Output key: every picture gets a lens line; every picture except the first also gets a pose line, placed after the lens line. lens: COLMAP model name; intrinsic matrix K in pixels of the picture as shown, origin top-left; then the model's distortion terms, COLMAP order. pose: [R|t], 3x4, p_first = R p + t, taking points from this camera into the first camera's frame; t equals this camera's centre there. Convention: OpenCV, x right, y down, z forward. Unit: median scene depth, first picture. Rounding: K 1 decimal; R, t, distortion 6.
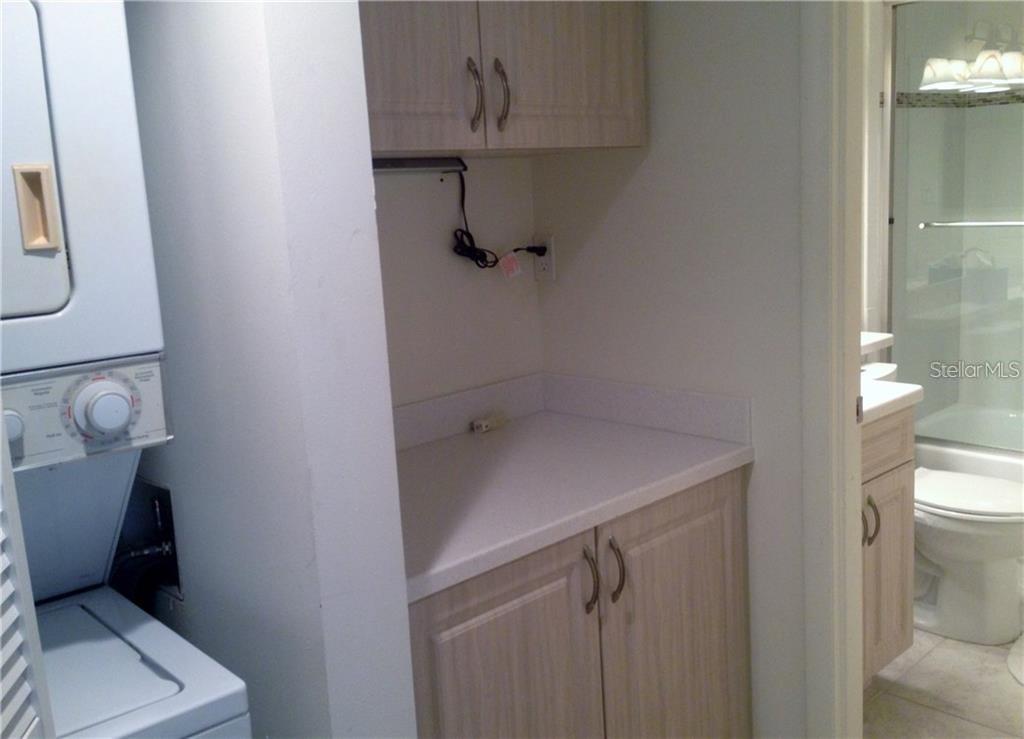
lens RADIAL K [[930.0, 0, 512.0], [0, 930.0, 369.5], [0, 0, 1]] dist [0.187882, -0.339996]
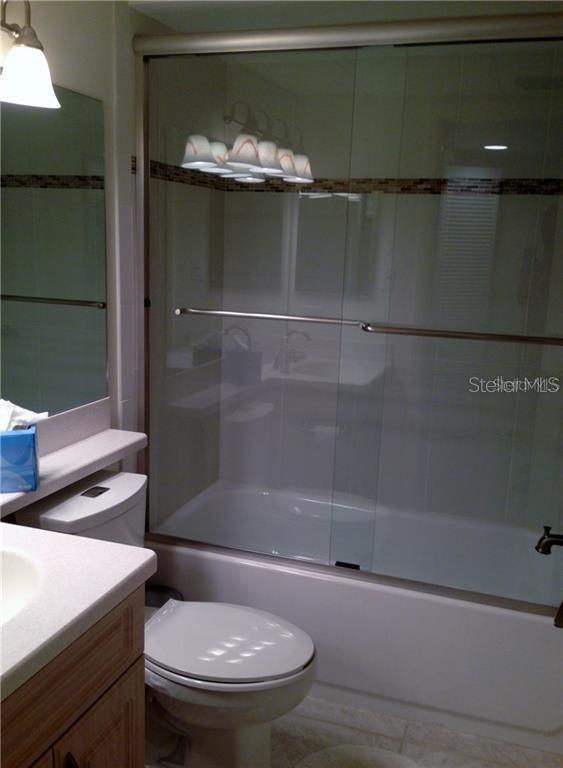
lens RADIAL K [[719.5, 0, 281.5], [0, 719.5, 384.0], [0, 0, 1]] dist [0.051064, -0.012362]
pose [[0.875418, 0.002617, 0.483359, 0.168797], [-0.002843, 0.999996, -0.000266, -0.074812], [-0.483358, -0.001141, 0.875422, 0.320254]]
